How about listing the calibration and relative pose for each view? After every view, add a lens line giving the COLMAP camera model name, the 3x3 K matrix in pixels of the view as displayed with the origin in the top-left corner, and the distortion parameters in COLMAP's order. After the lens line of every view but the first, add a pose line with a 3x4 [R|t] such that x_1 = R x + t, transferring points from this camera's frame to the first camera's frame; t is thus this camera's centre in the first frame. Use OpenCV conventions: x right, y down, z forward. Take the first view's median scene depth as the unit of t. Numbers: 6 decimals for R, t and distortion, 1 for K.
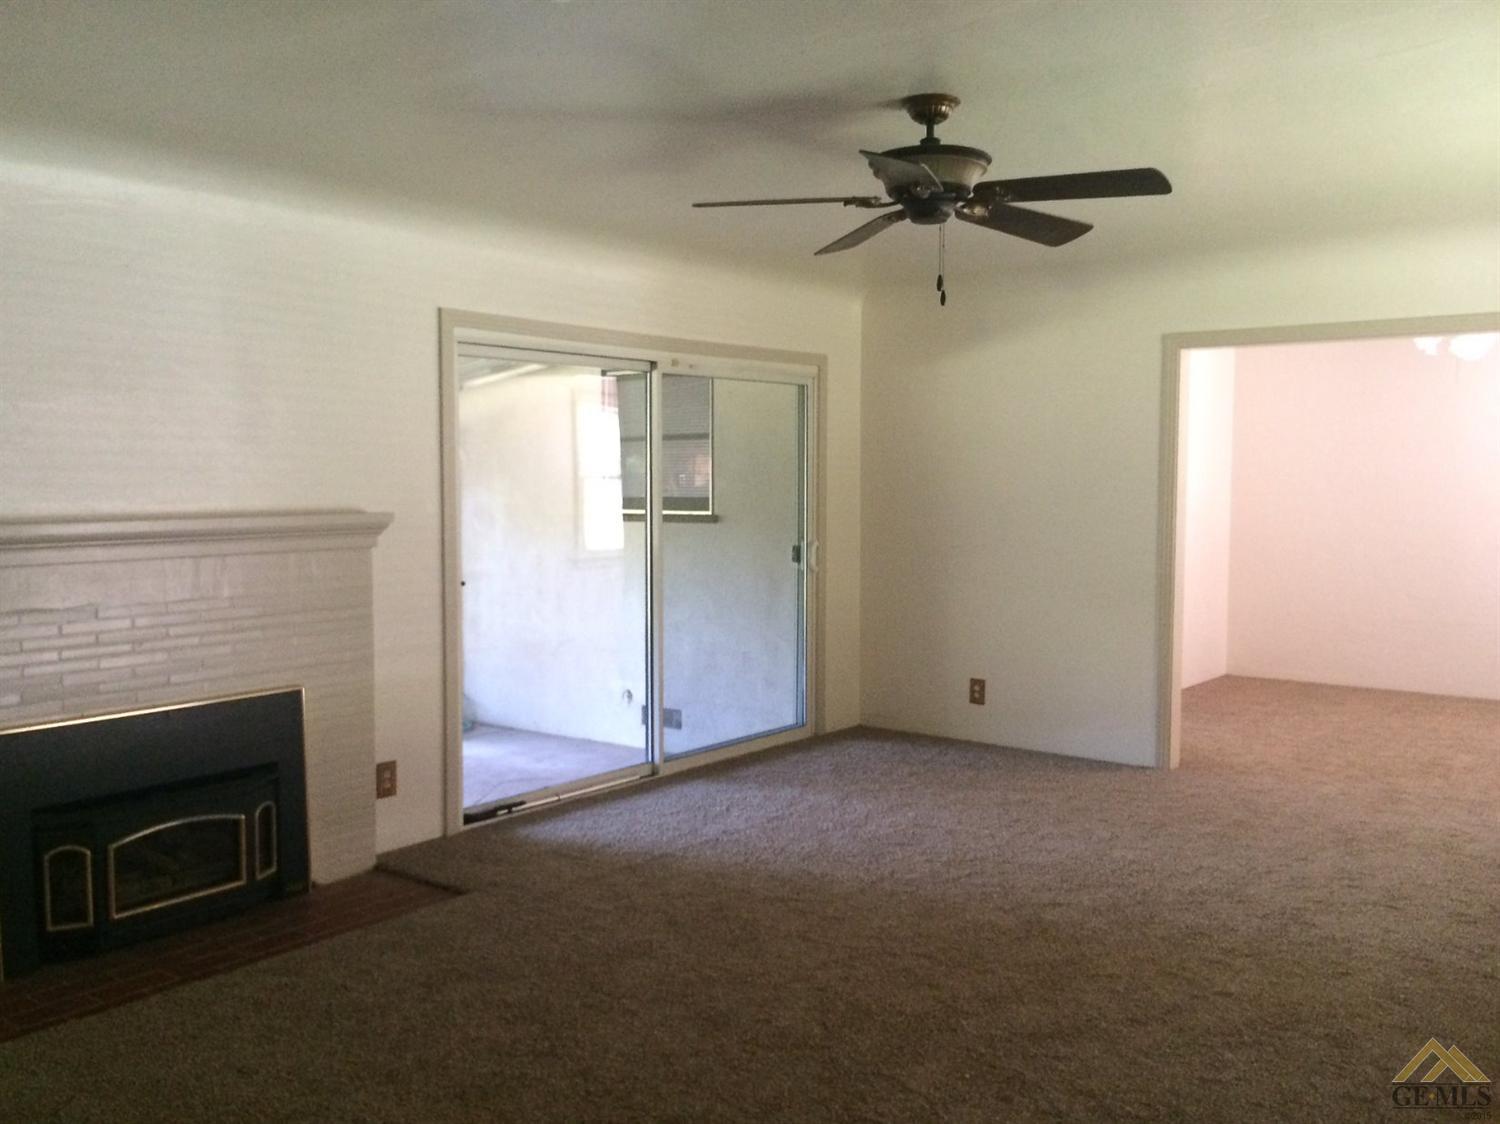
lens RADIAL K [[1287.7, 0, 750.0], [0, 1287.7, 562.0], [0, 0, 1]] dist [-0.001763, -0.003144]
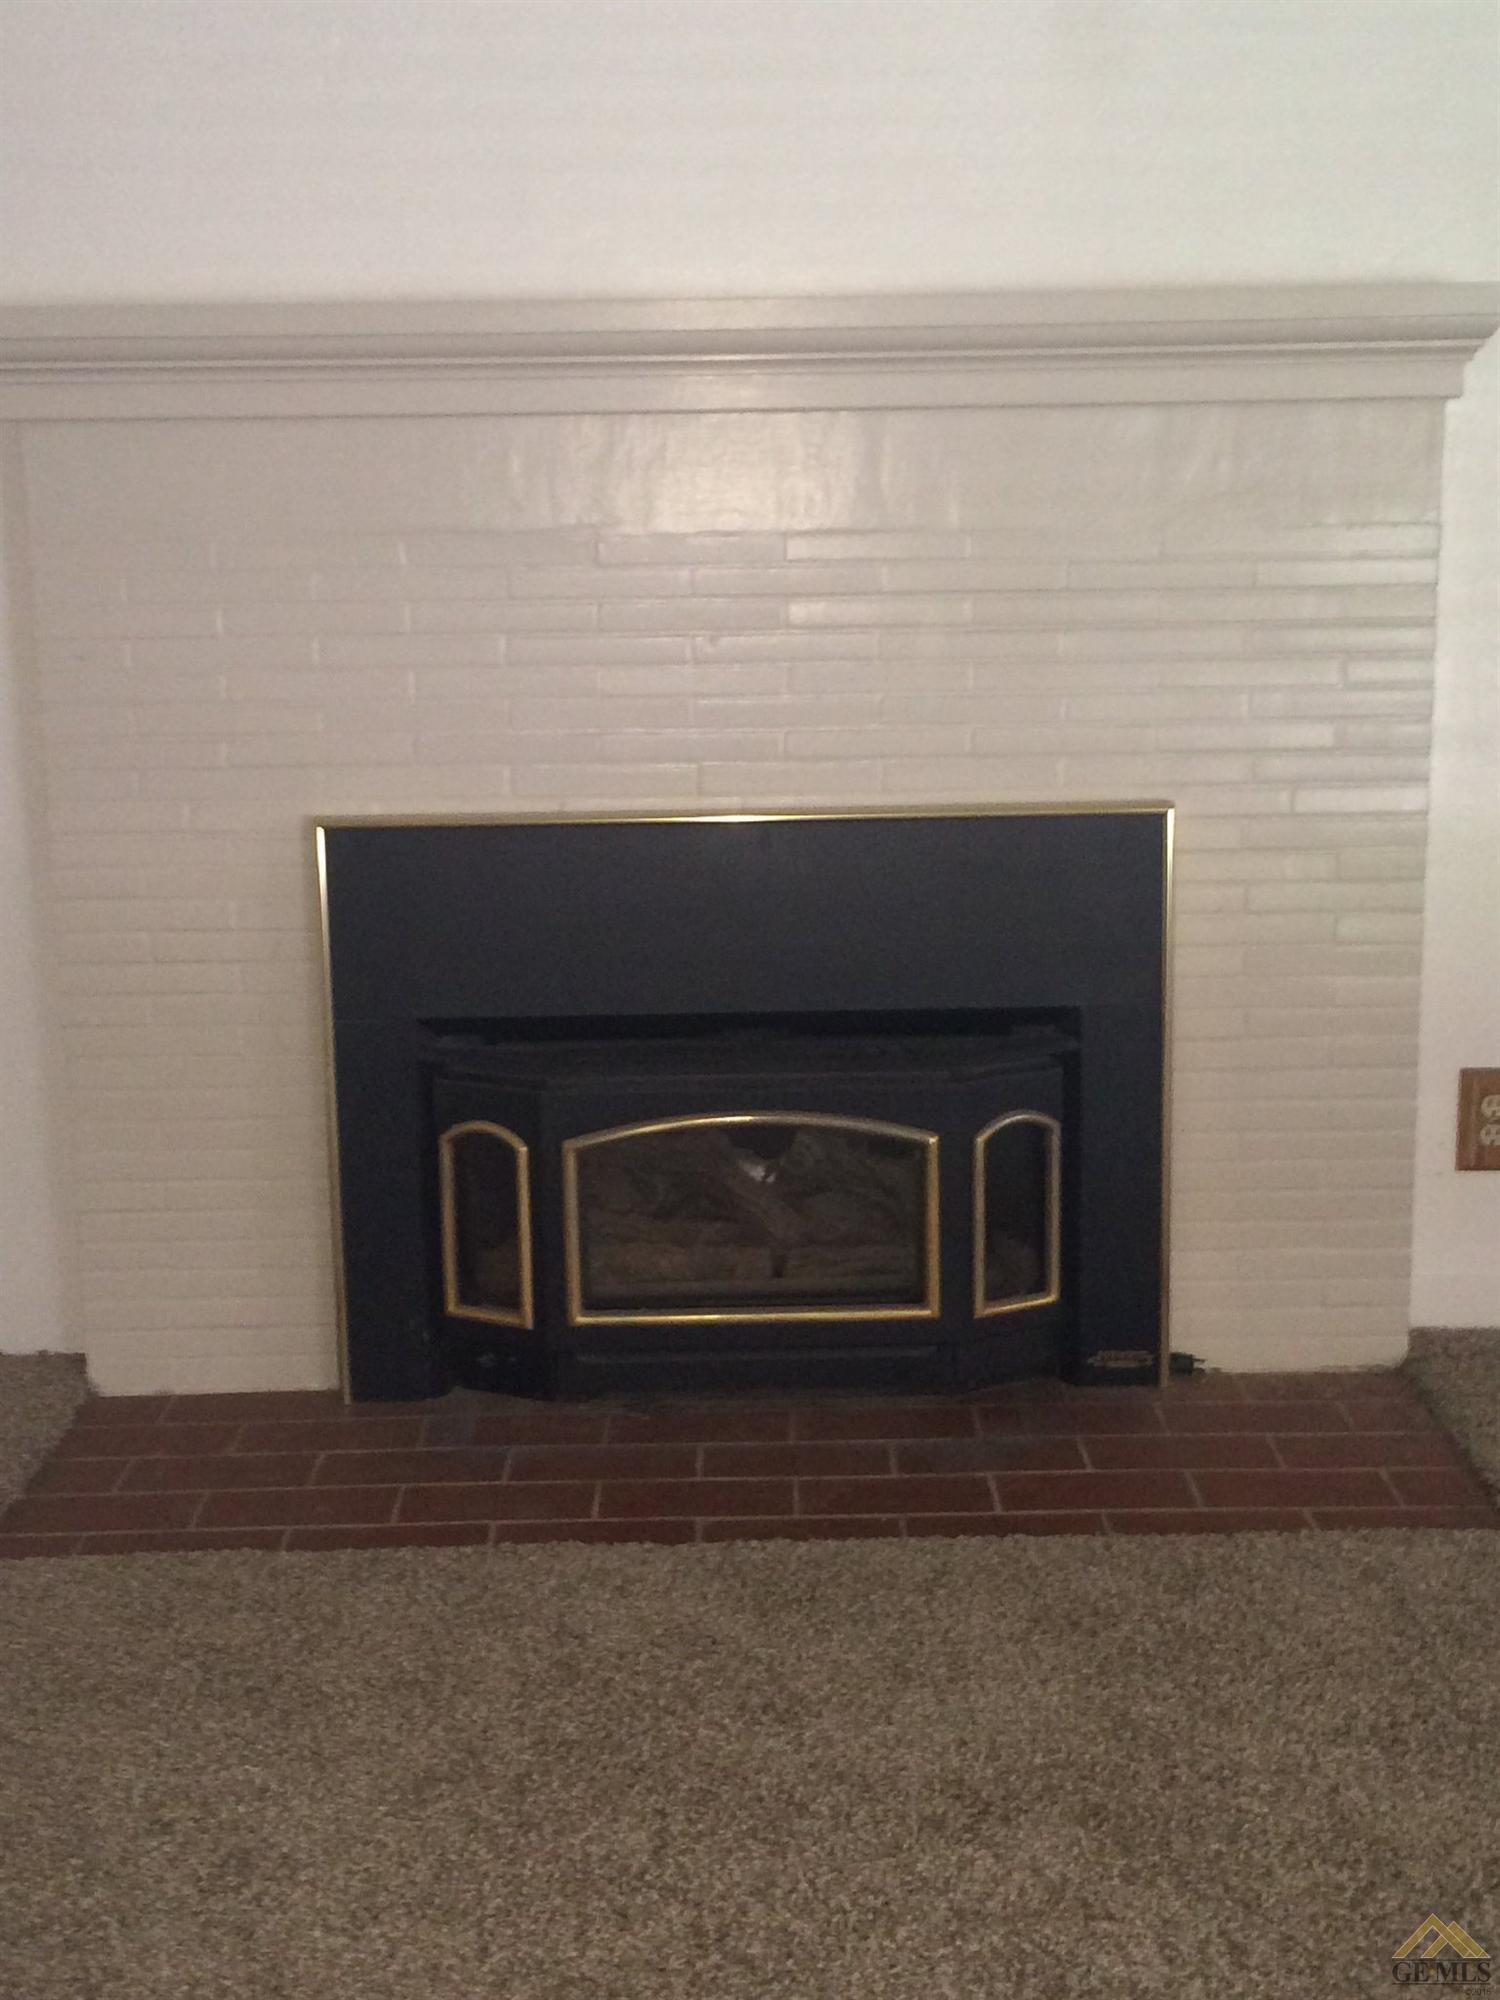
lens RADIAL K [[2977.2, 0, 750.5], [0, 2977.2, 930.9], [0, 0, 1]] dist [0.035127, 0.036618]
pose [[0.633255, 0.154777, -0.758309, 0.199937], [-0.042790, 0.985302, 0.165374, 0.002931], [0.772760, -0.072276, 0.630570, 0.428904]]
